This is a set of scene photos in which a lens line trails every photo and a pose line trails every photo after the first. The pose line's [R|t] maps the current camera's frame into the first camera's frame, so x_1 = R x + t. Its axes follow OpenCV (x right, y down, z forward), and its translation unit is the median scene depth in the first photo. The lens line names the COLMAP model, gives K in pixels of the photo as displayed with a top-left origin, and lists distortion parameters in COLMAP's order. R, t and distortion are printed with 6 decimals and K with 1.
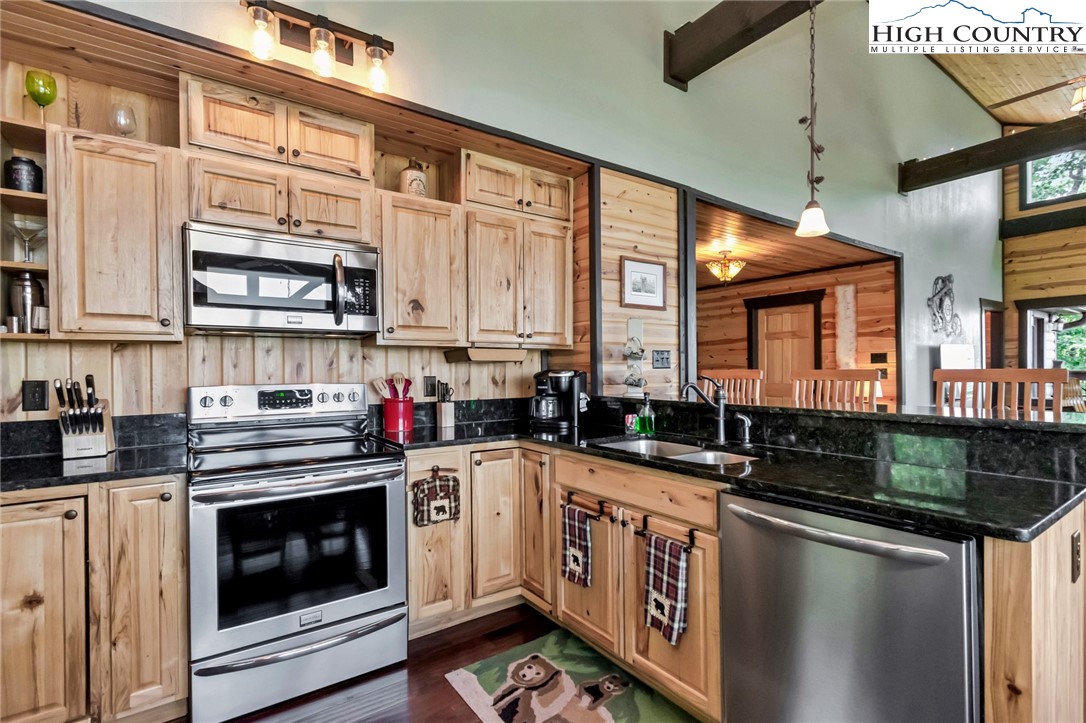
lens RADIAL K [[504.3, 0, 545.7], [0, 504.3, 373.2], [0, 0, 1]] dist [0.002020, 0.000028]
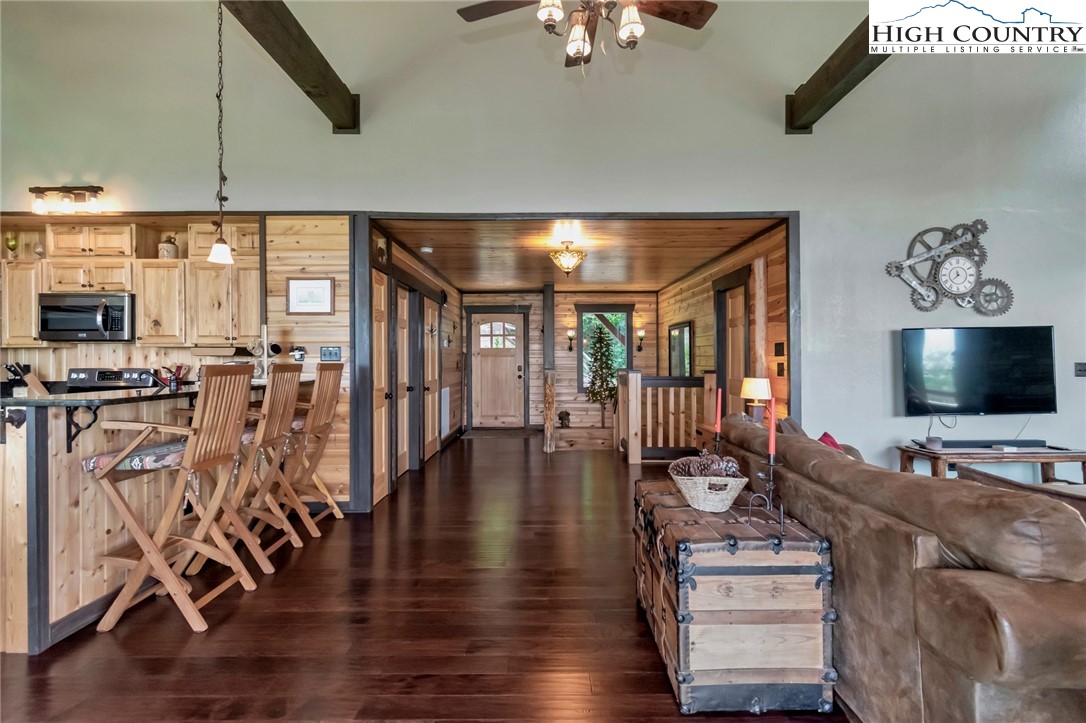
lens RADIAL K [[504.9, 0, 543.0], [0, 504.9, 361.5], [0, 0, 1]] dist [0.001847, 0.000091]
pose [[0.819041, 0.007298, -0.573689, 1.695221], [-0.009610, 0.999953, -0.001000, -0.014906], [0.573655, 0.006333, 0.819073, 0.328147]]
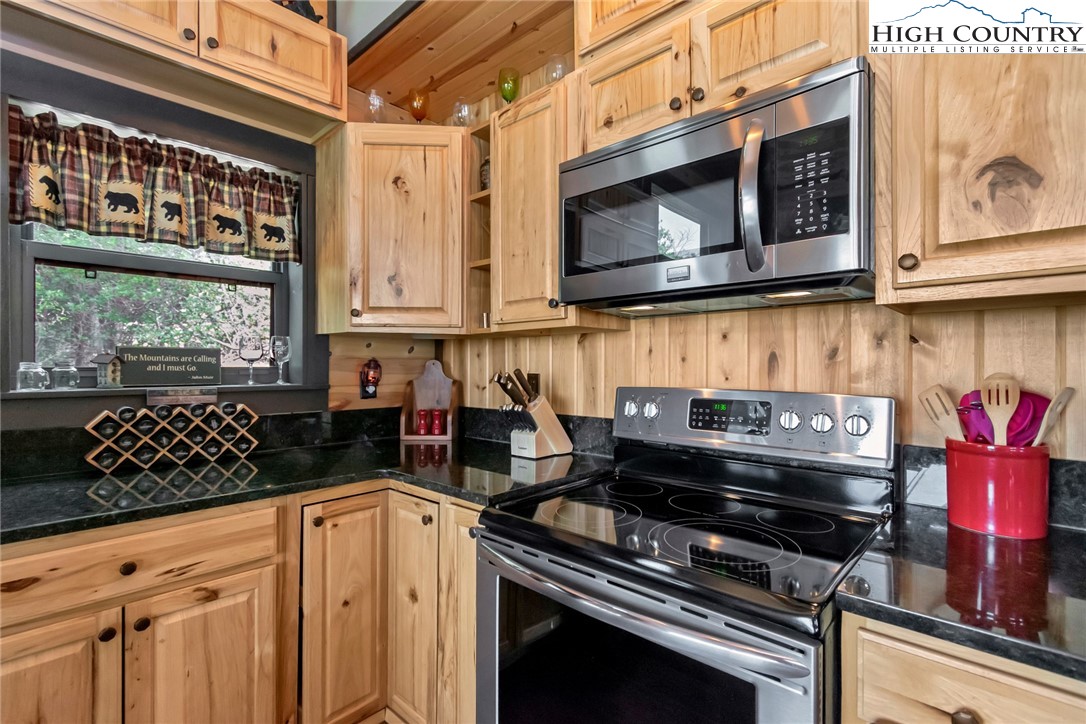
lens RADIAL K [[502.6, 0, 552.9], [0, 502.6, 366.1], [0, 0, 1]] dist [0.000396, 0.000092]
pose [[0.210445, 0.010822, -0.977546, 0.004928], [-0.010074, 0.999910, 0.008901, -0.007634], [0.977554, 0.007975, 0.210535, 0.601284]]
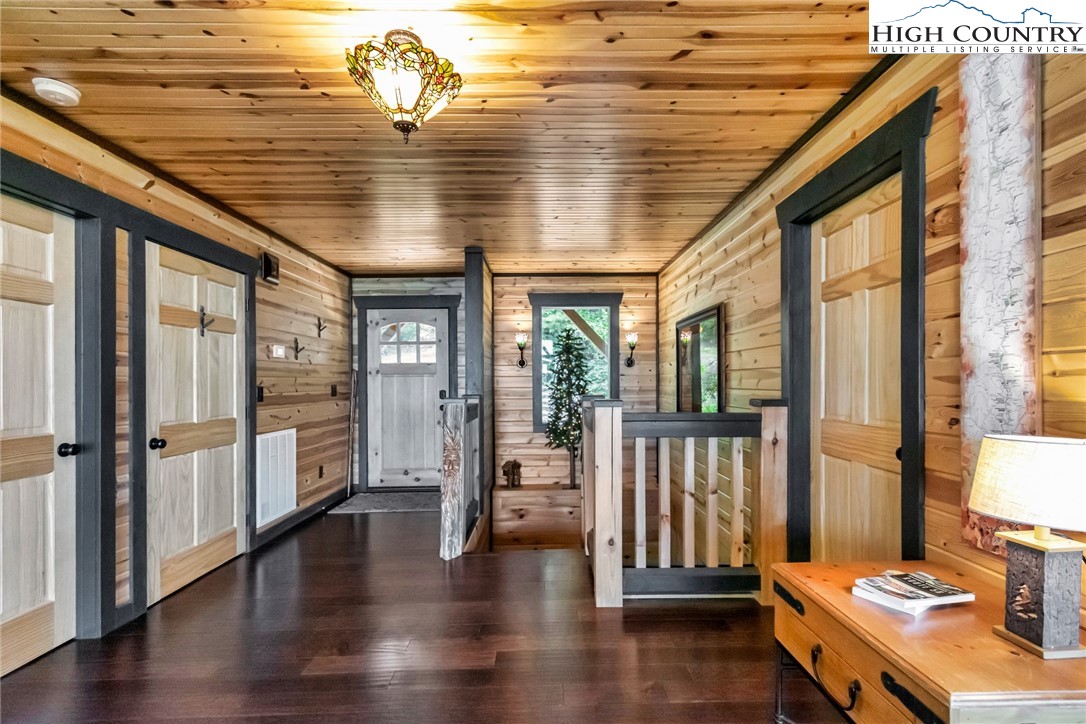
lens RADIAL K [[493.0, 0, 545.9], [0, 493.0, 388.8], [0, 0, 1]] dist [0.001452, -0.000042]
pose [[0.819189, 0.008283, -0.573464, 1.217407], [-0.004618, 0.999959, 0.007846, -0.012557], [0.573505, -0.003779, 0.819194, 1.495134]]
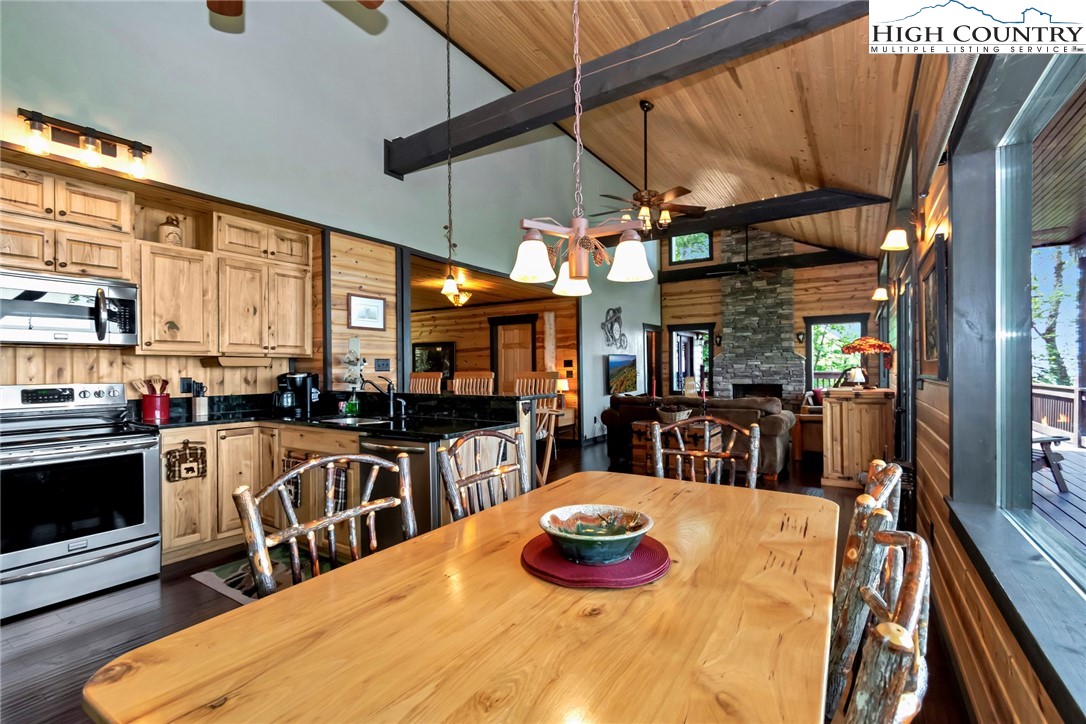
lens RADIAL K [[483.2, 0, 548.7], [0, 483.2, 367.8], [0, 0, 1]] dist [0.001916, -0.001215]
pose [[0.927718, 0.001491, 0.373280, 0.189076], [0.003624, 0.999909, -0.013002, 0.000231], [-0.373265, 0.013415, 0.927628, -0.558103]]
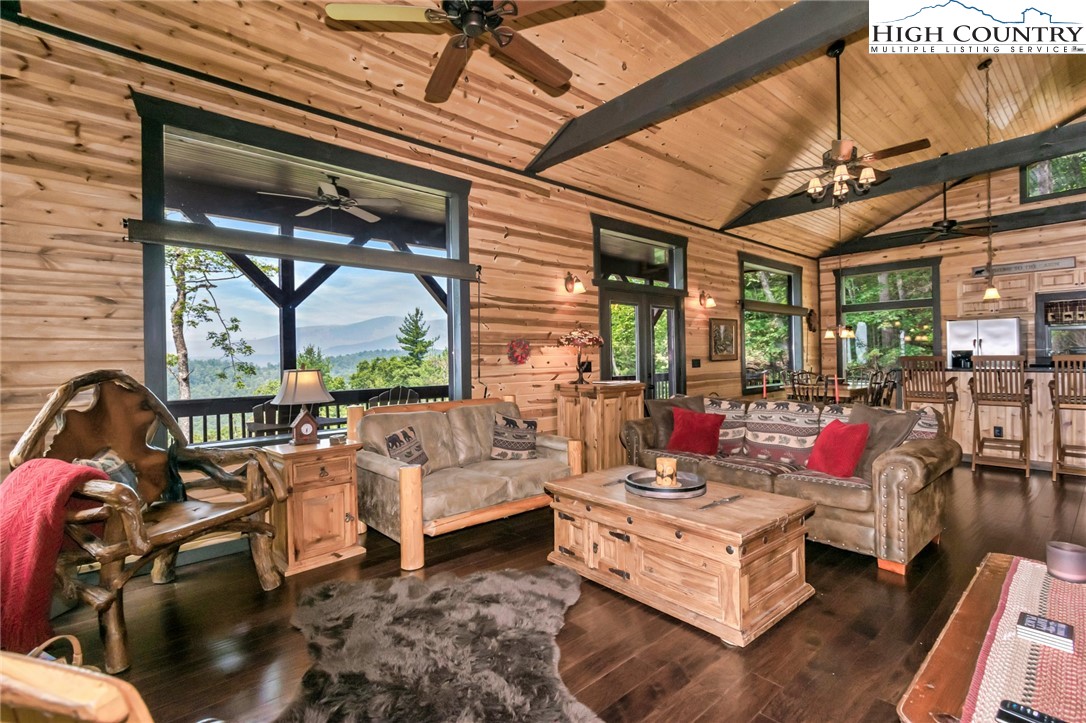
lens RADIAL K [[502.2, 0, 558.2], [0, 502.2, 358.9], [0, 0, 1]] dist [0.002050, -0.000494]
pose [[-0.992777, 0.019752, -0.118337, 2.385076], [0.018495, 0.999760, 0.011706, -0.043683], [0.118540, 0.009432, -0.992904, 2.608424]]
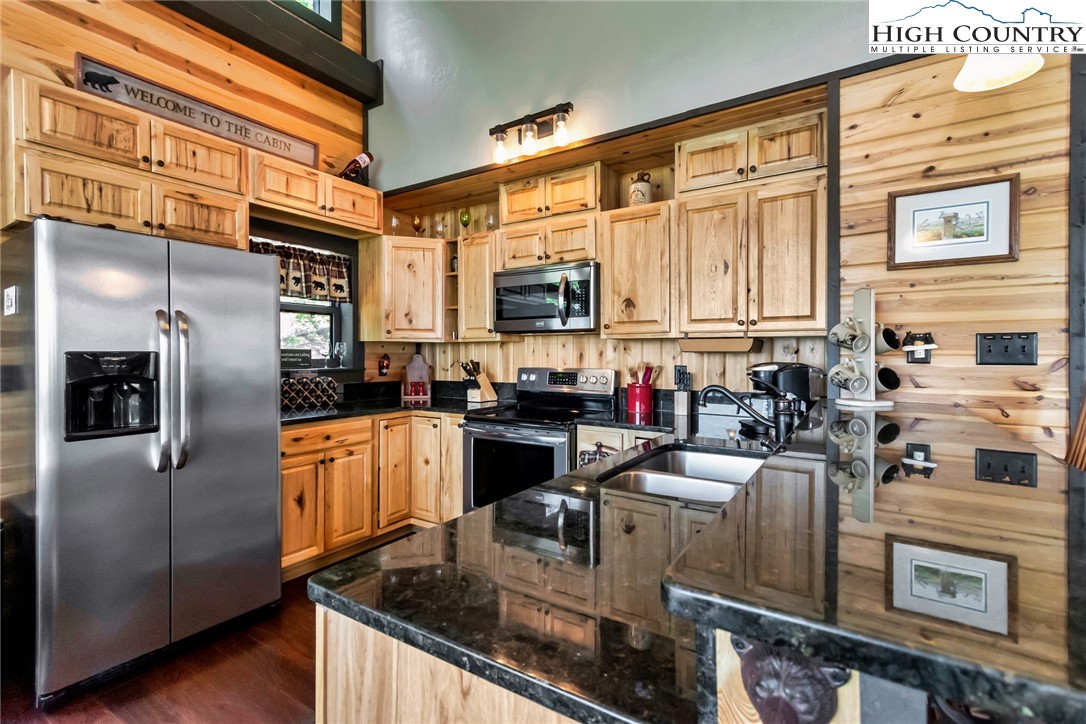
lens RADIAL K [[491.7, 0, 550.5], [0, 491.7, 365.1], [0, 0, 1]] dist [0.004372, -0.000900]
pose [[0.378160, 0.029094, -0.925283, 0.669252], [-0.012119, 0.999576, 0.026477, -0.020694], [0.925661, 0.001201, 0.378352, 0.389402]]
